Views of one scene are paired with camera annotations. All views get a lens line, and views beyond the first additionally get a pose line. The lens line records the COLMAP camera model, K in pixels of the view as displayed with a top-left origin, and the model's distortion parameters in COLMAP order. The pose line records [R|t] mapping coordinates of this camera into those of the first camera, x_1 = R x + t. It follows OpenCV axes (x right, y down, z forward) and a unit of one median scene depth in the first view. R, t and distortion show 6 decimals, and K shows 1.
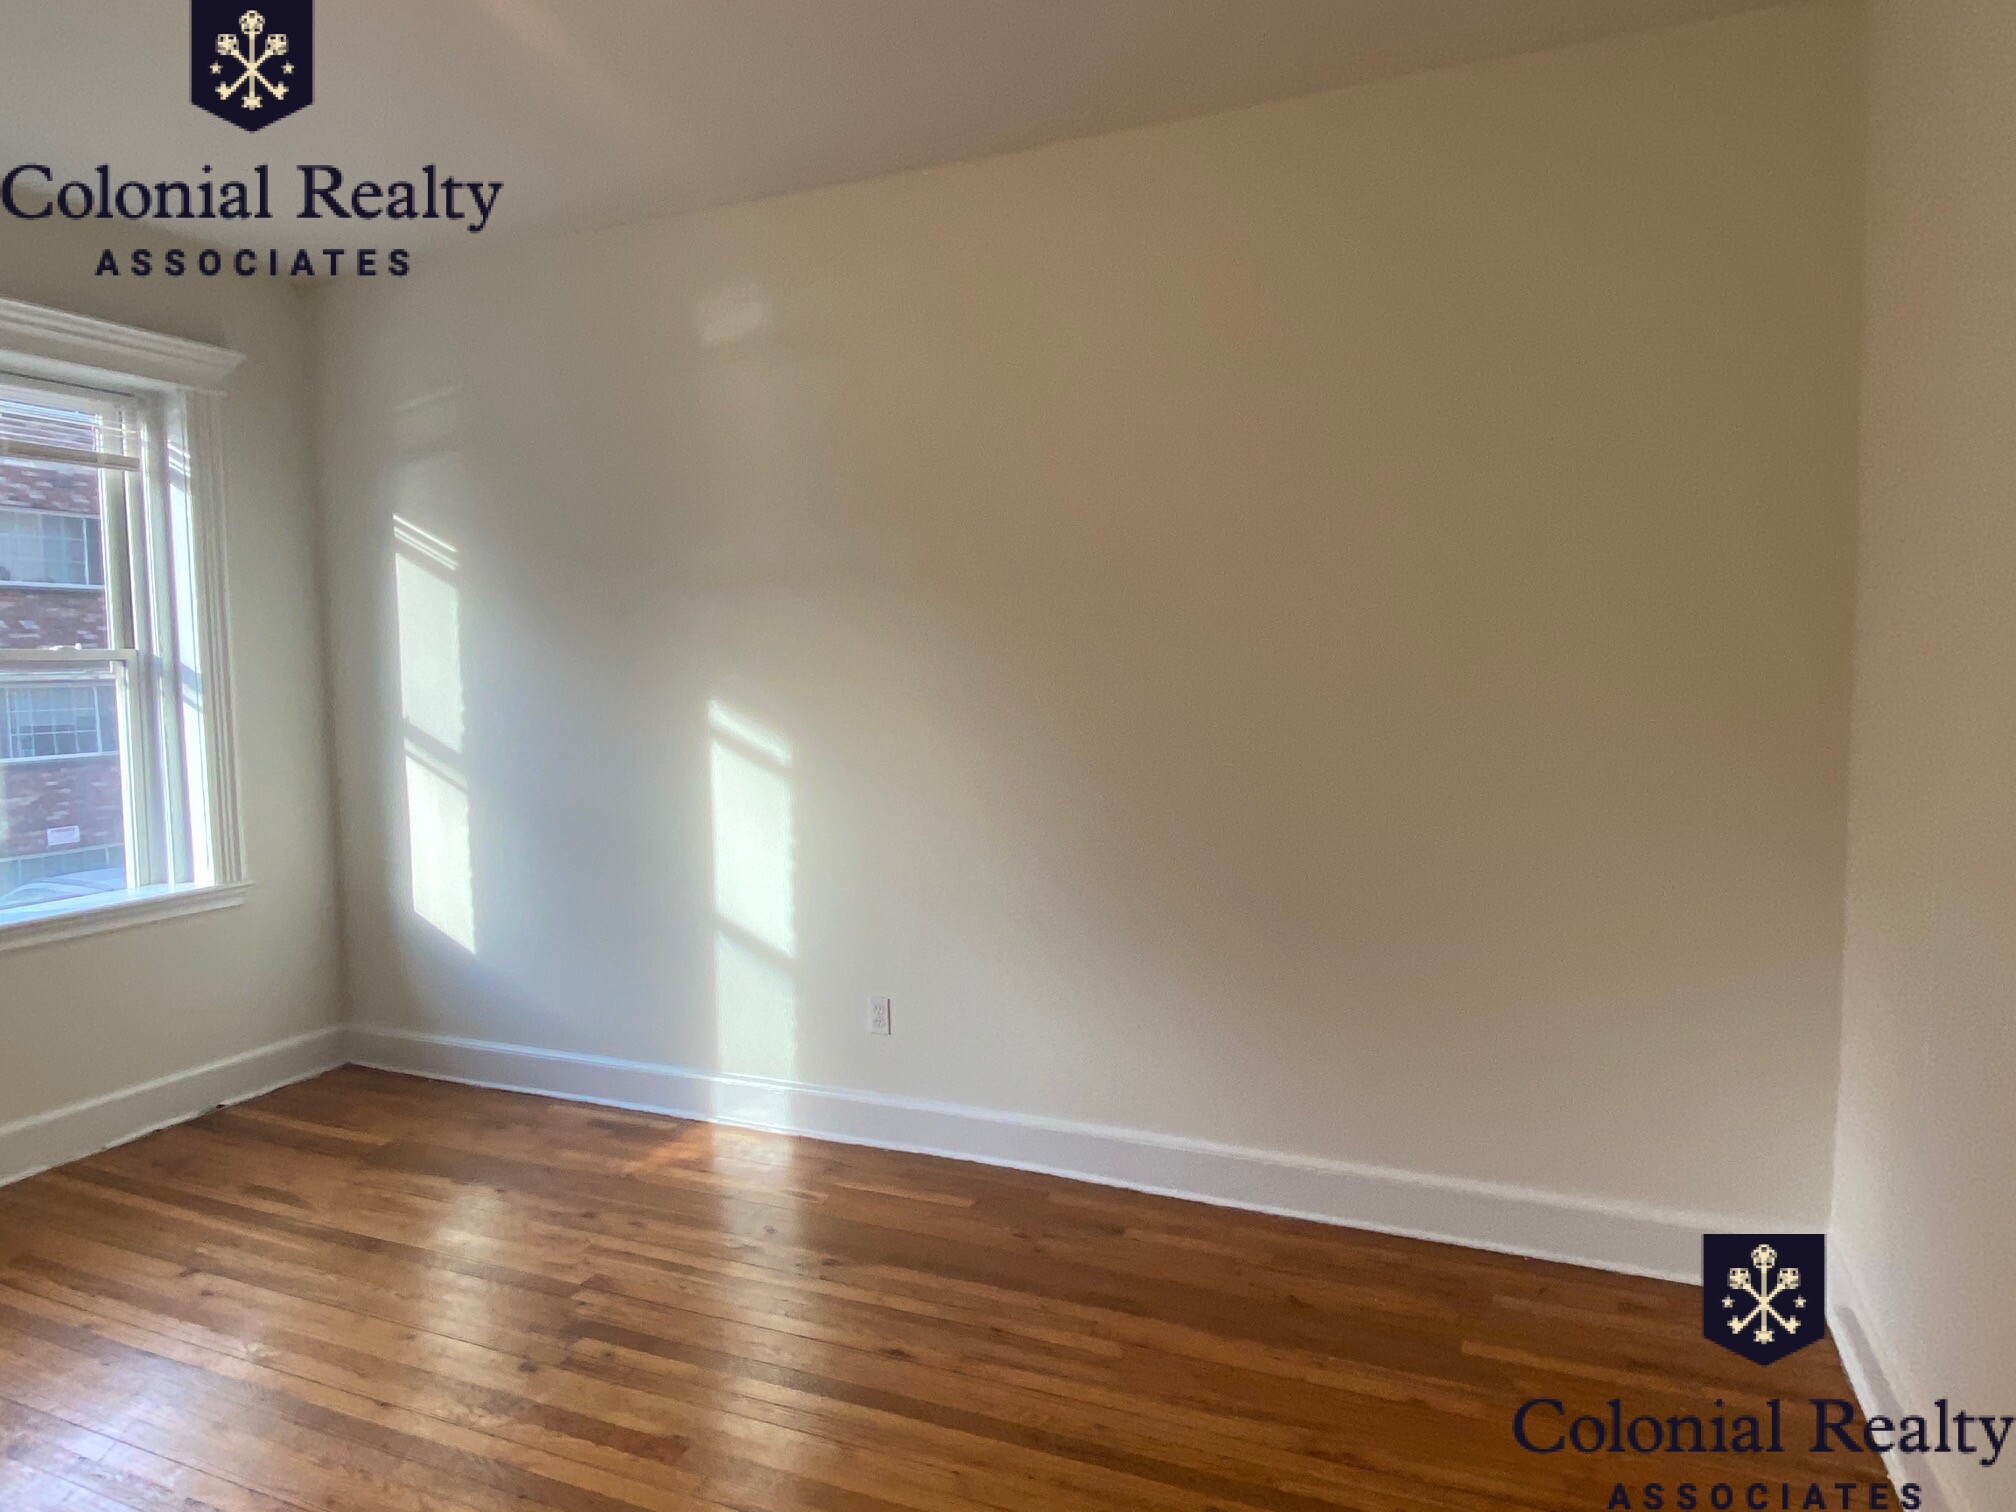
lens RADIAL K [[1217.3, 0, 1000.6], [0, 1217.3, 749.8], [0, 0, 1]] dist [0.044336, -0.046458]
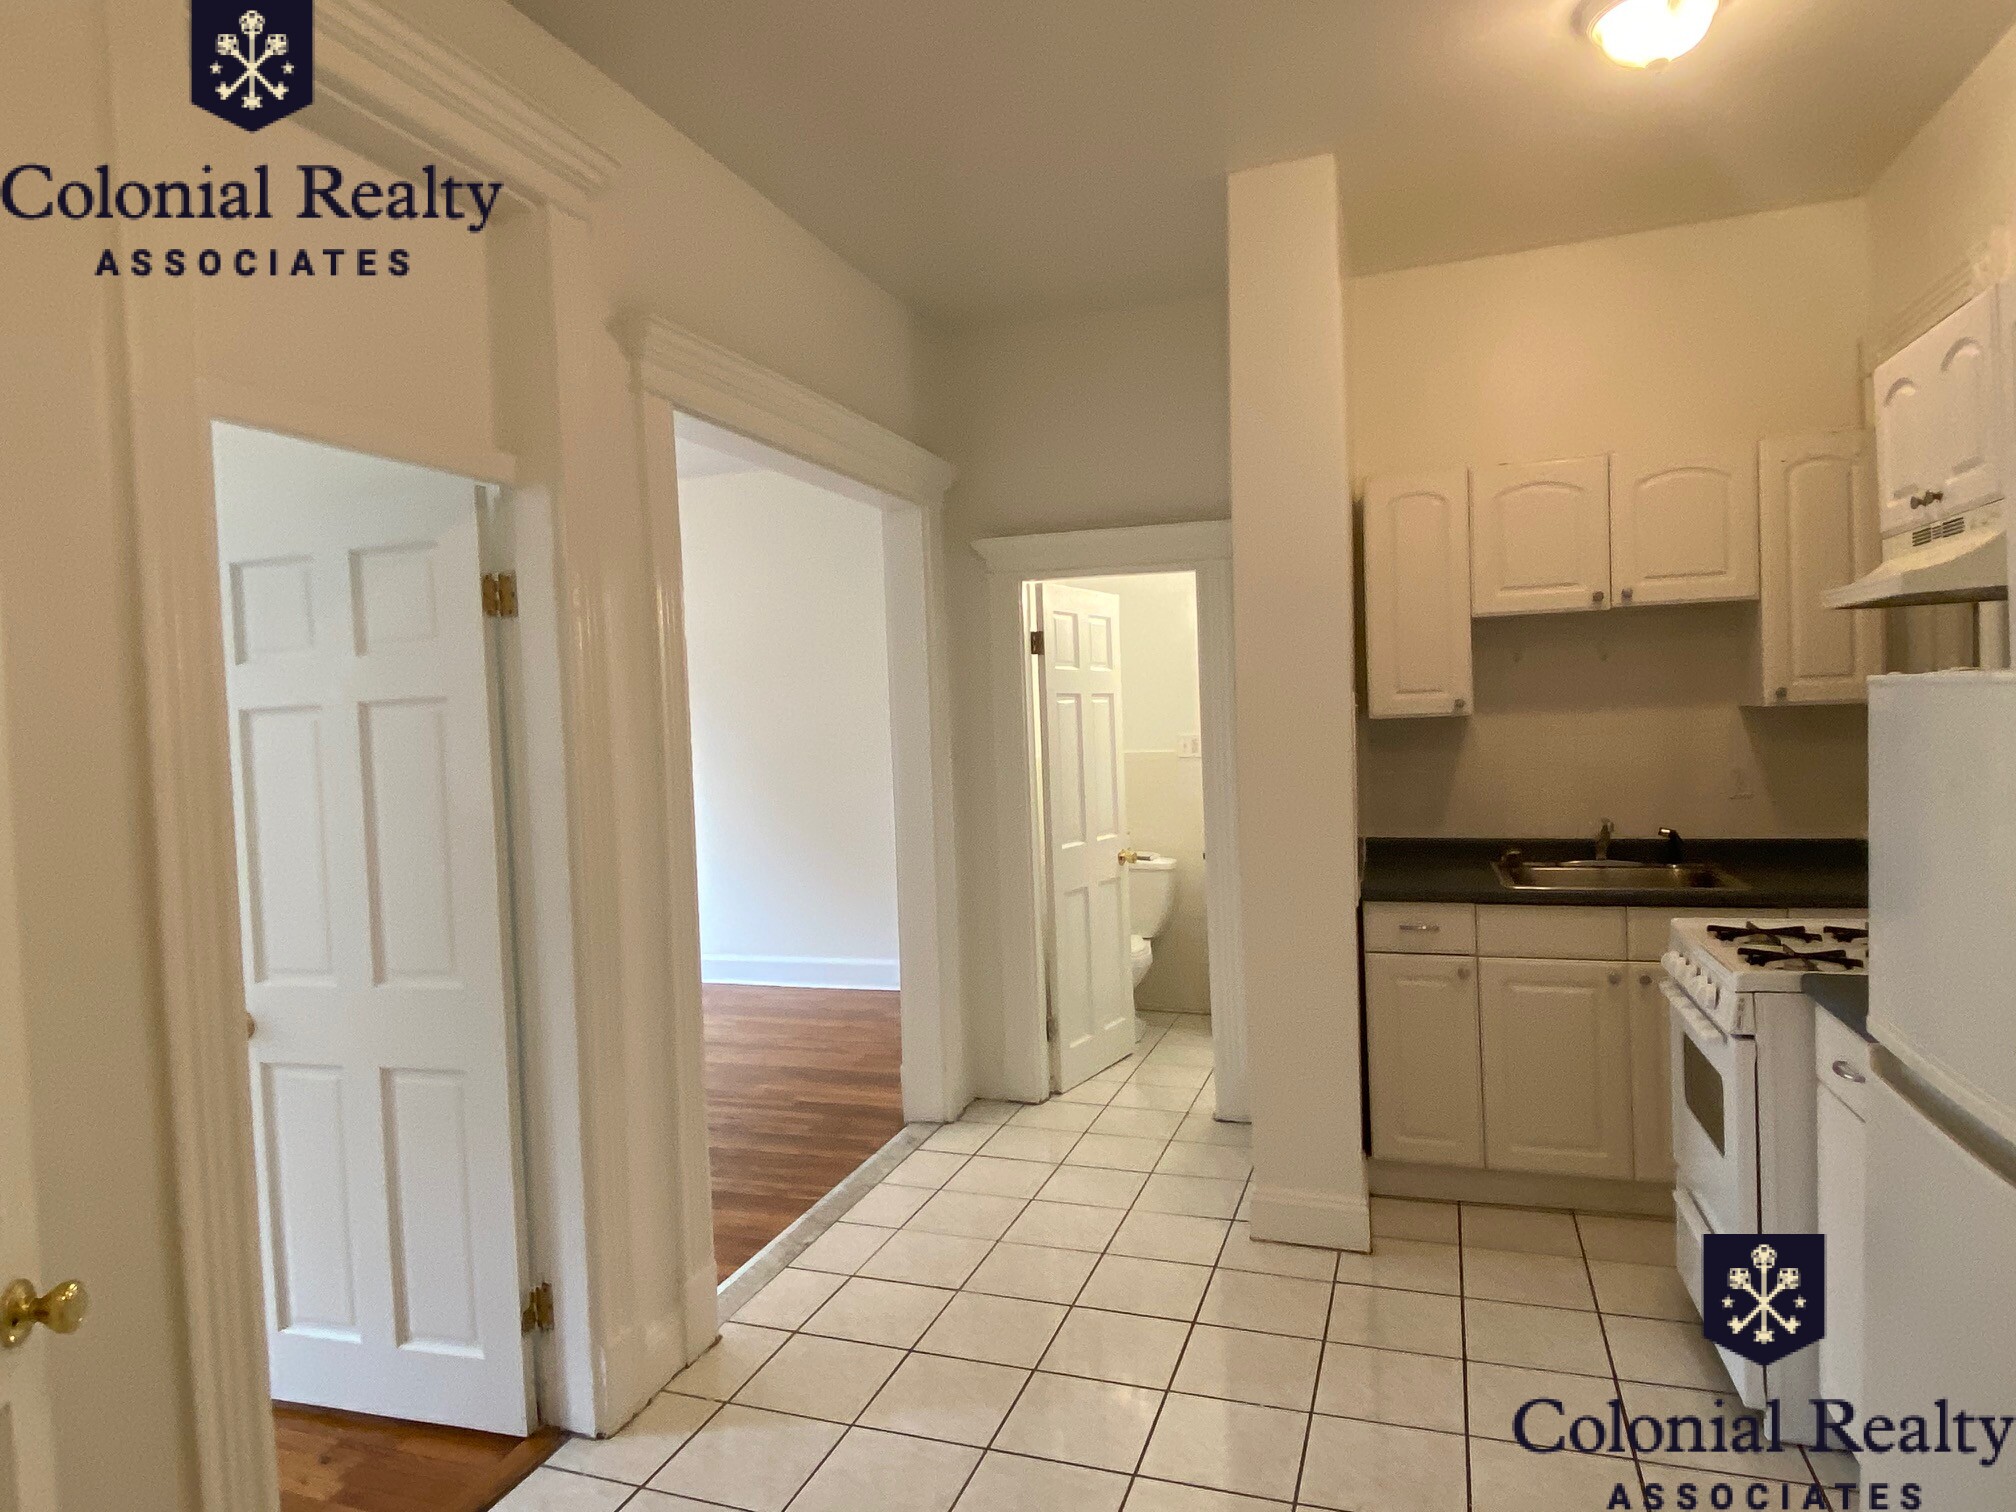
lens RADIAL K [[1209.3, 0, 1001.0], [0, 1209.3, 746.7], [0, 0, 1]] dist [0.076719, -0.087889]
pose [[0.996905, -0.022606, 0.075297, 0.289246], [0.025981, 0.998687, -0.044159, 0.057474], [-0.074200, 0.045979, 0.996183, -0.888642]]
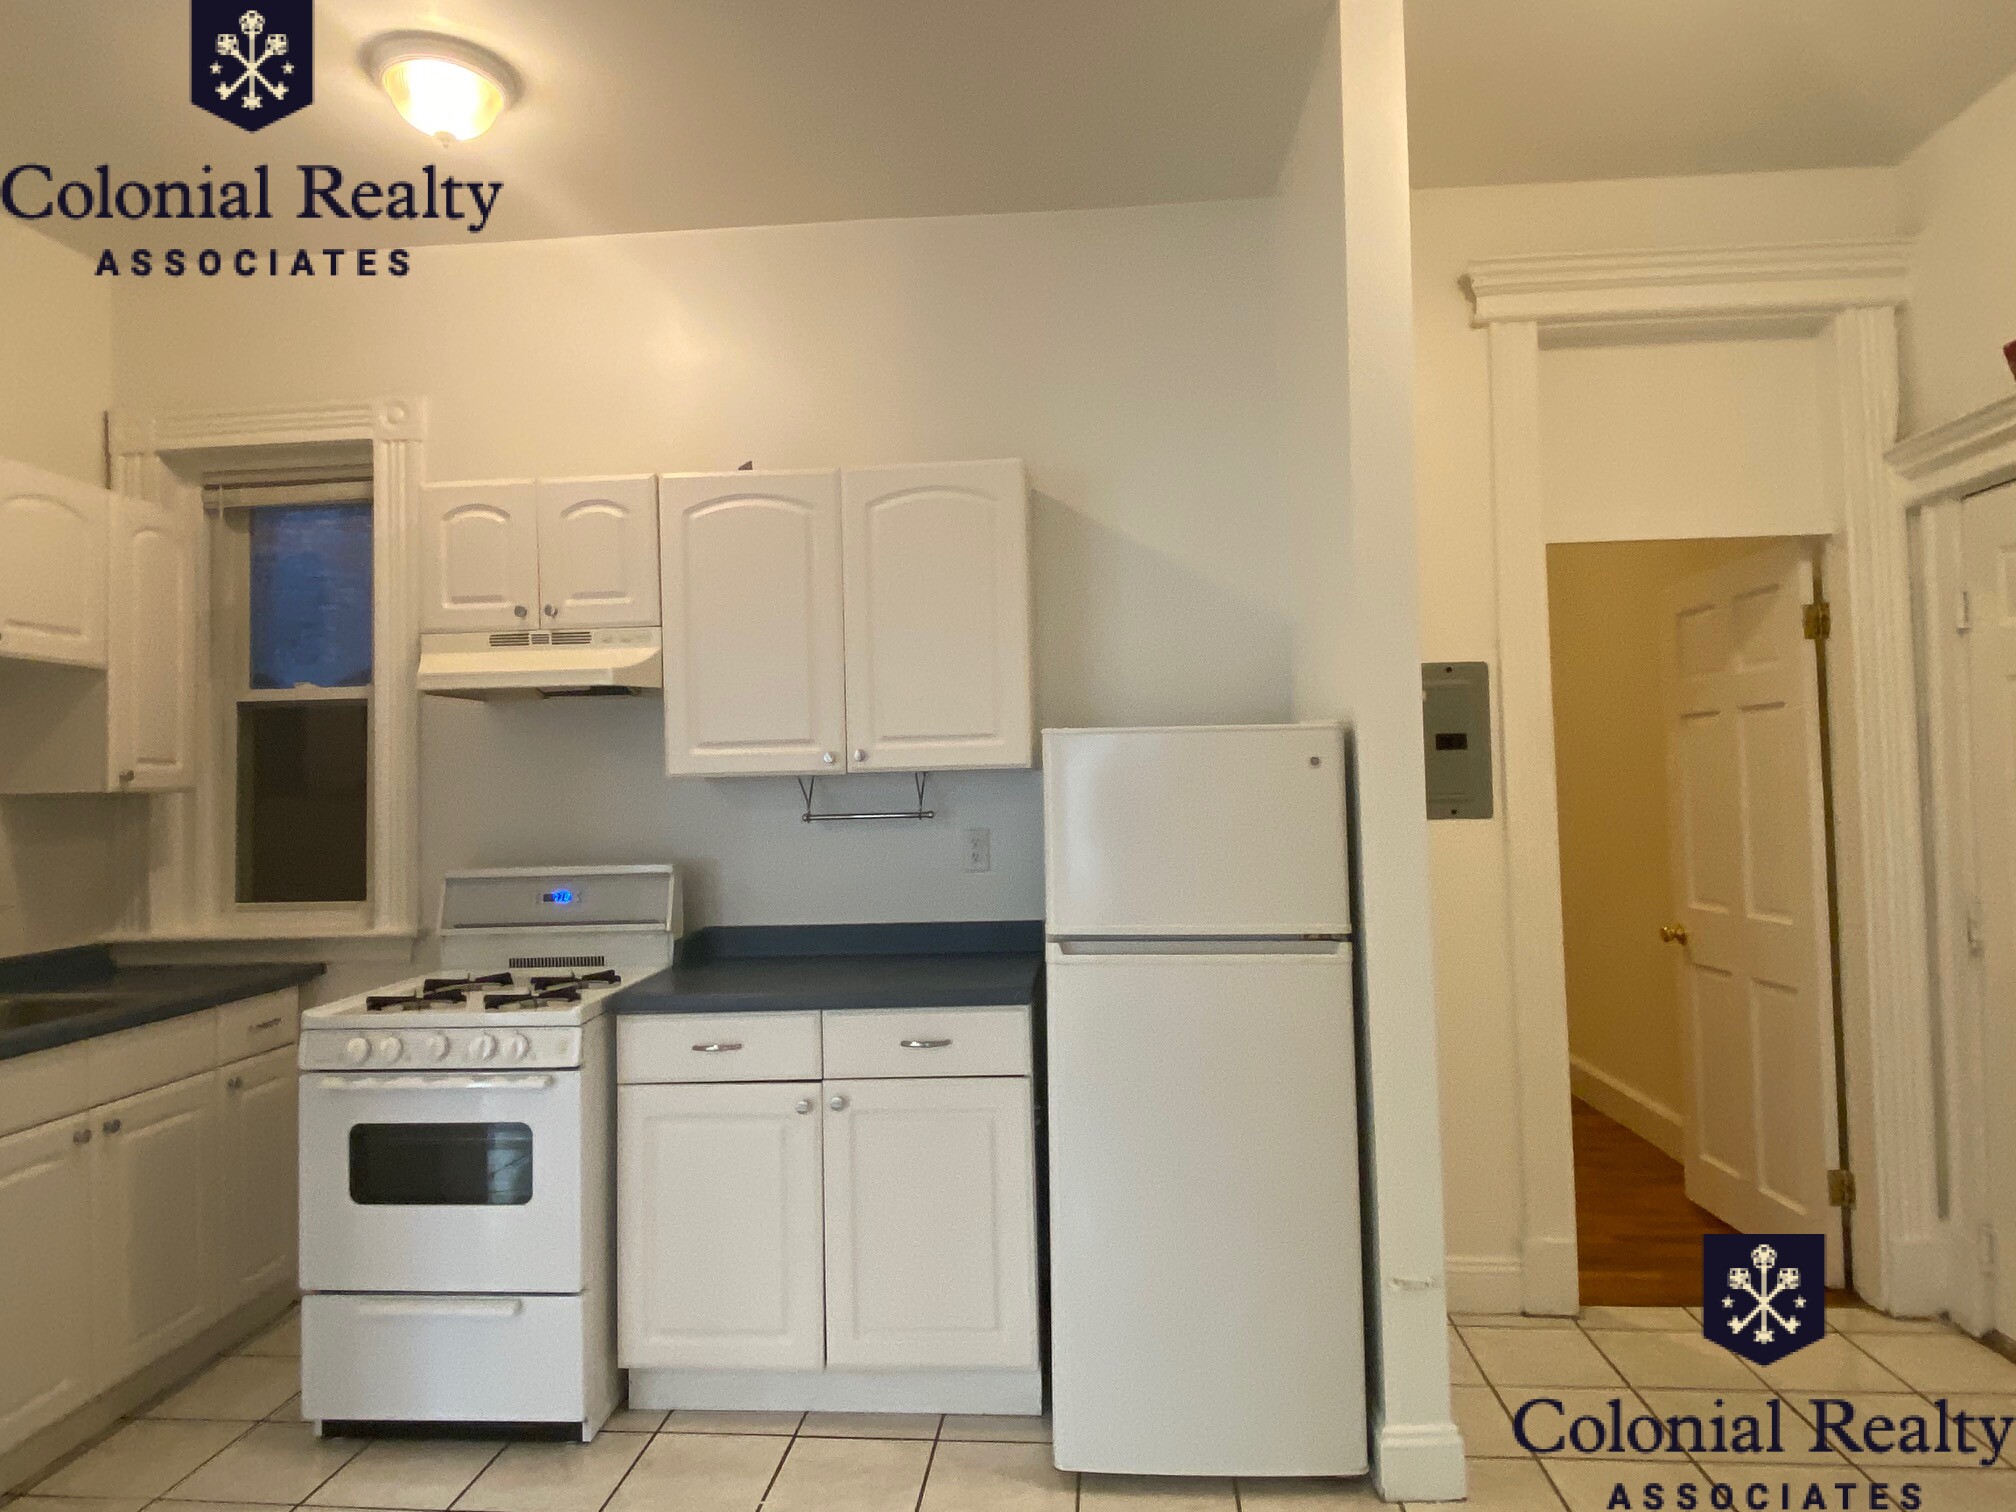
lens RADIAL K [[1213.2, 0, 1000.1], [0, 1213.2, 748.3], [0, 0, 1]] dist [0.066873, -0.073110]
pose [[-0.318088, 0.057027, 0.946345, -0.009765], [0.096482, 0.994954, -0.027527, 0.052089], [-0.943139, 0.082549, -0.321985, -0.329162]]
